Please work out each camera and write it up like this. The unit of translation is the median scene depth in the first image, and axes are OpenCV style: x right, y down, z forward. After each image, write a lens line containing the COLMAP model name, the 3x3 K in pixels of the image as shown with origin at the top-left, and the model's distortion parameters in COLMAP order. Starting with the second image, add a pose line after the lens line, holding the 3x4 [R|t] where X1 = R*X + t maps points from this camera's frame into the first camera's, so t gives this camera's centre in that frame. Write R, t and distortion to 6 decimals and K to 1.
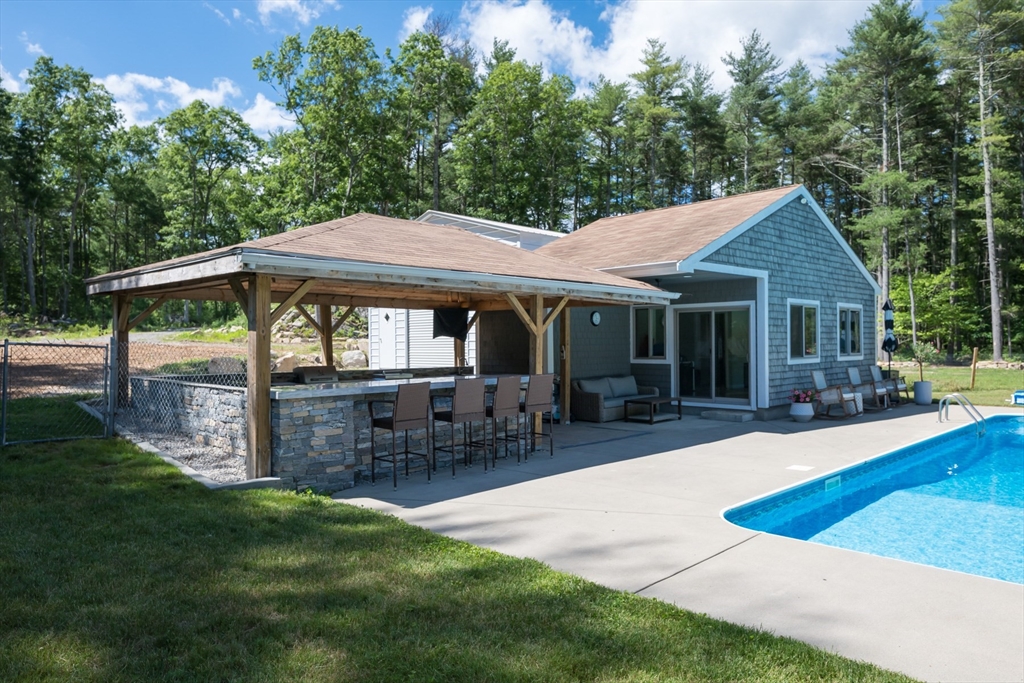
lens RADIAL K [[707.9, 0, 512.0], [0, 707.9, 341.5], [0, 0, 1]] dist [-0.004593, -0.001059]
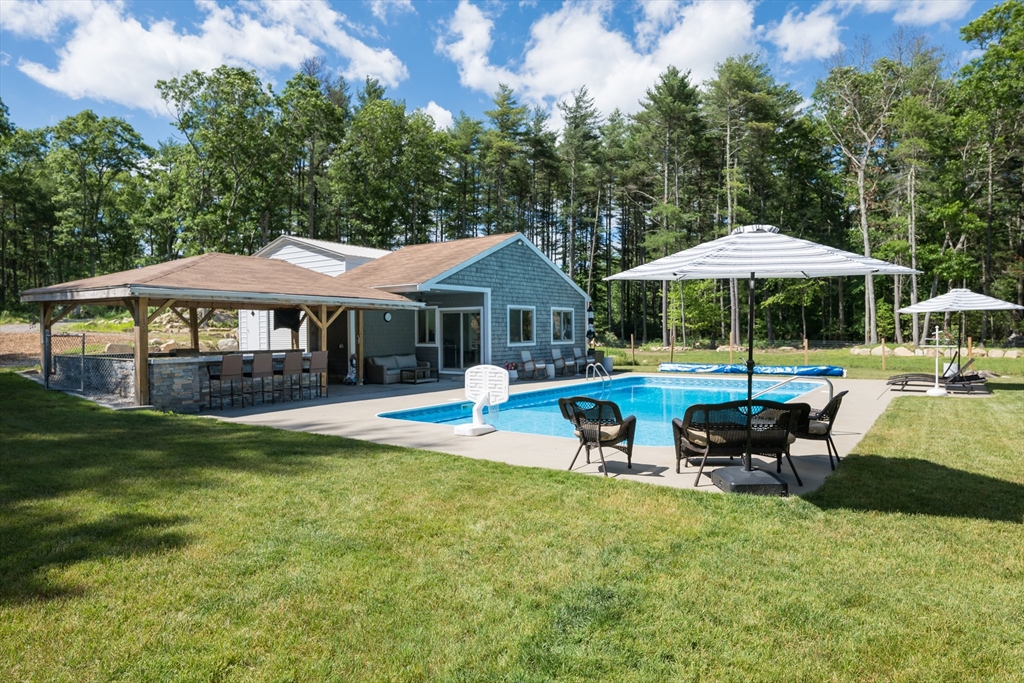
lens RADIAL K [[639.4, 0, 540.2], [0, 639.4, 338.3], [0, 0, 1]] dist [-0.040838, 0.031024]
pose [[0.978824, -0.002001, 0.204695, 0.144013], [-0.000335, 0.999935, 0.011376, -0.002068], [-0.204704, -0.011204, 0.978760, -0.367867]]
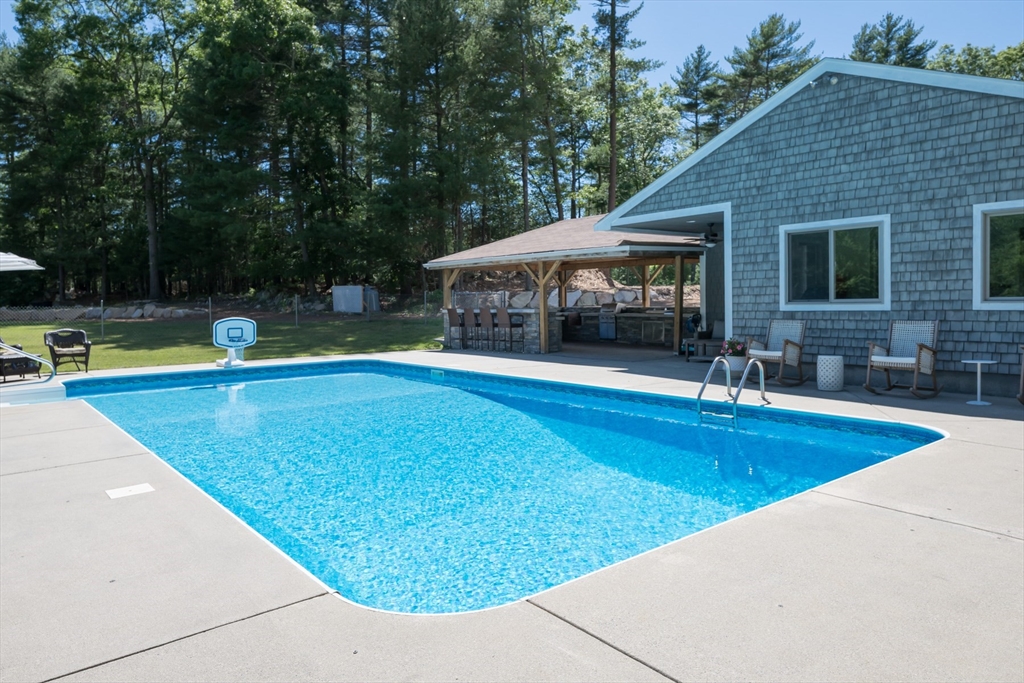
lens RADIAL K [[668.5, 0, 511.1], [0, 668.5, 306.8], [0, 0, 1]] dist [-0.002099, -0.000289]
pose [[-0.124959, 0.019851, -0.991963, 0.999622], [0.017428, 0.999689, 0.017810, 0.007979], [0.992009, -0.015062, -0.125266, 0.688896]]
